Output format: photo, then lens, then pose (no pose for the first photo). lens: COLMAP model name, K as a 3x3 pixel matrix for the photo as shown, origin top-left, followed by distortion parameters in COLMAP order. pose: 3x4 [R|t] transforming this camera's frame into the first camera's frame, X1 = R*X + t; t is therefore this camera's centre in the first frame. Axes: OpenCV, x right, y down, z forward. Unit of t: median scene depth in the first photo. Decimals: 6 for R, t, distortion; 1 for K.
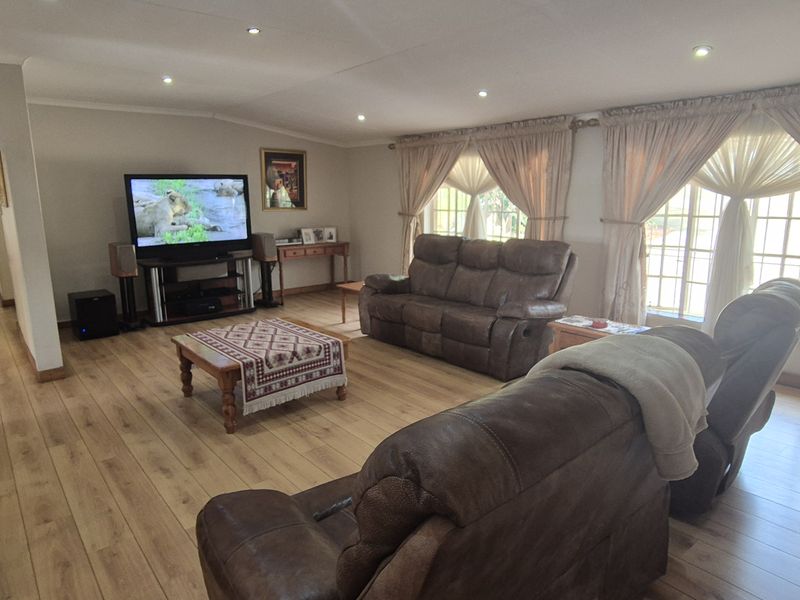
lens RADIAL K [[538.2, 0, 394.2], [0, 538.2, 297.6], [0, 0, 1]] dist [0.008241, 0.002409]
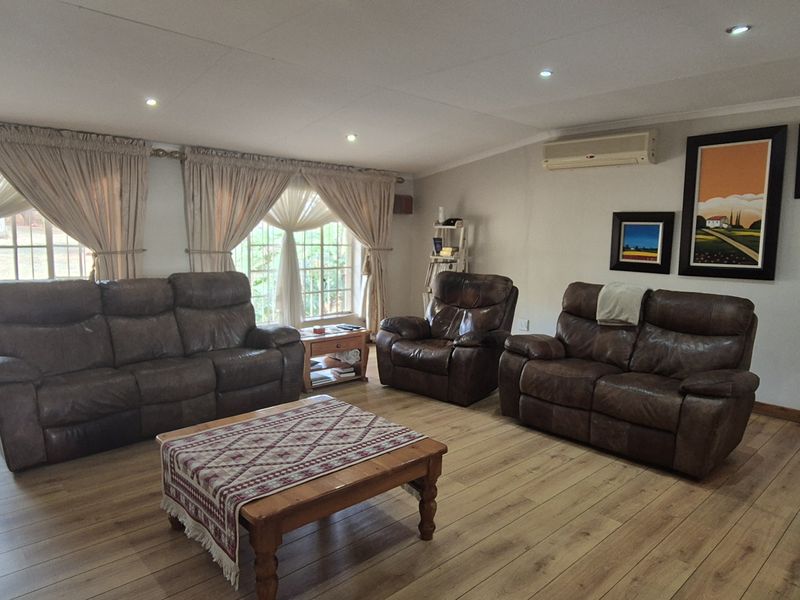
lens RADIAL K [[538.2, 0, 396.1], [0, 538.2, 301.3], [0, 0, 1]] dist [0.008241, 0.002409]
pose [[-0.078513, -0.114062, 0.990366, -0.778659], [0.173023, 0.976797, 0.126216, -0.131069], [-0.981784, 0.181265, -0.056956, 0.802306]]
